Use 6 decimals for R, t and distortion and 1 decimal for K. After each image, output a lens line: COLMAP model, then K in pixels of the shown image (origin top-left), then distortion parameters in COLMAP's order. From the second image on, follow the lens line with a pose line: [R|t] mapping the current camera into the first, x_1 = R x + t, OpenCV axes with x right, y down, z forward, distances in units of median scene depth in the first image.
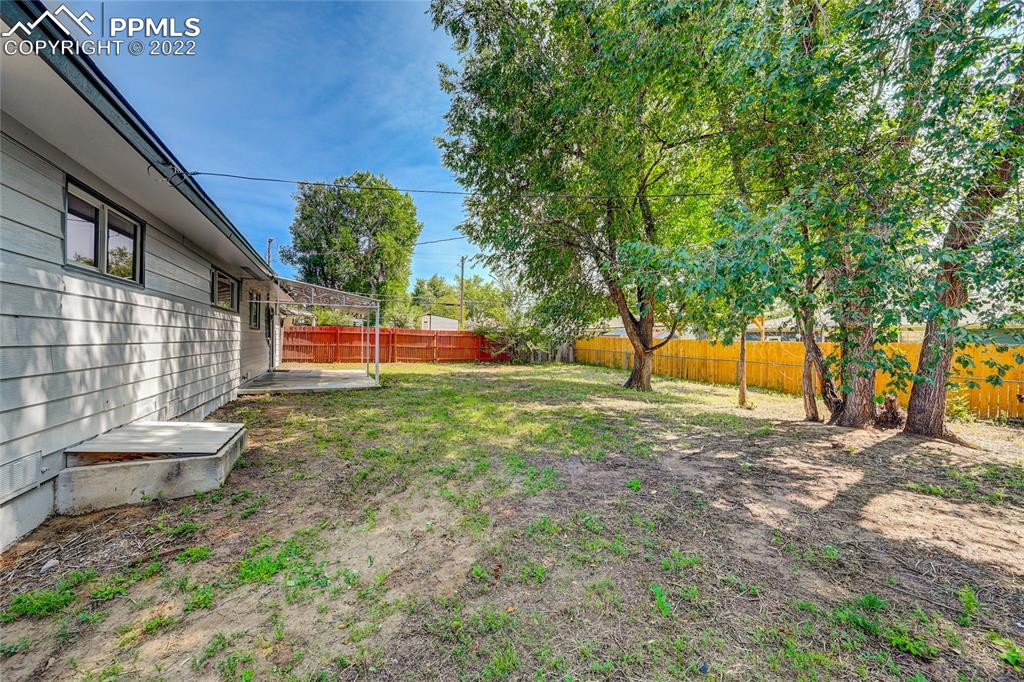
lens RADIAL K [[404.0, 0, 510.9], [0, 404.0, 337.1], [0, 0, 1]] dist [0.001566, -0.000112]
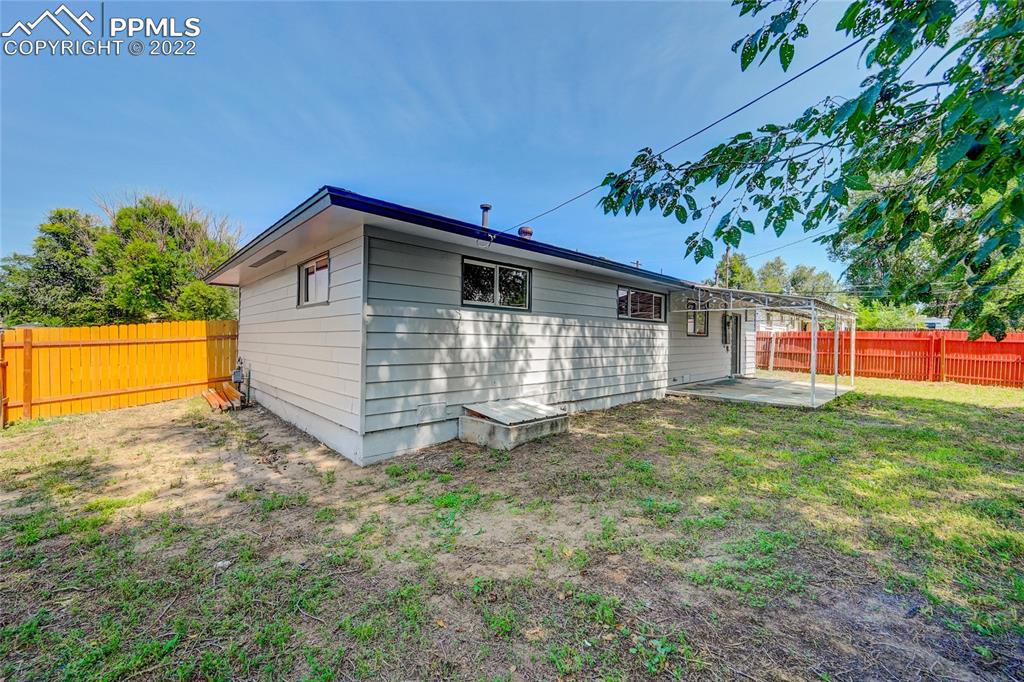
lens RADIAL K [[404.0, 0, 510.1], [0, 404.0, 343.2], [0, 0, 1]] dist [0.001566, -0.000112]
pose [[0.335042, 0.004890, -0.942191, 0.586583], [-0.003762, 0.999986, 0.003853, -0.008657], [0.942196, 0.002254, 0.335056, 0.492923]]
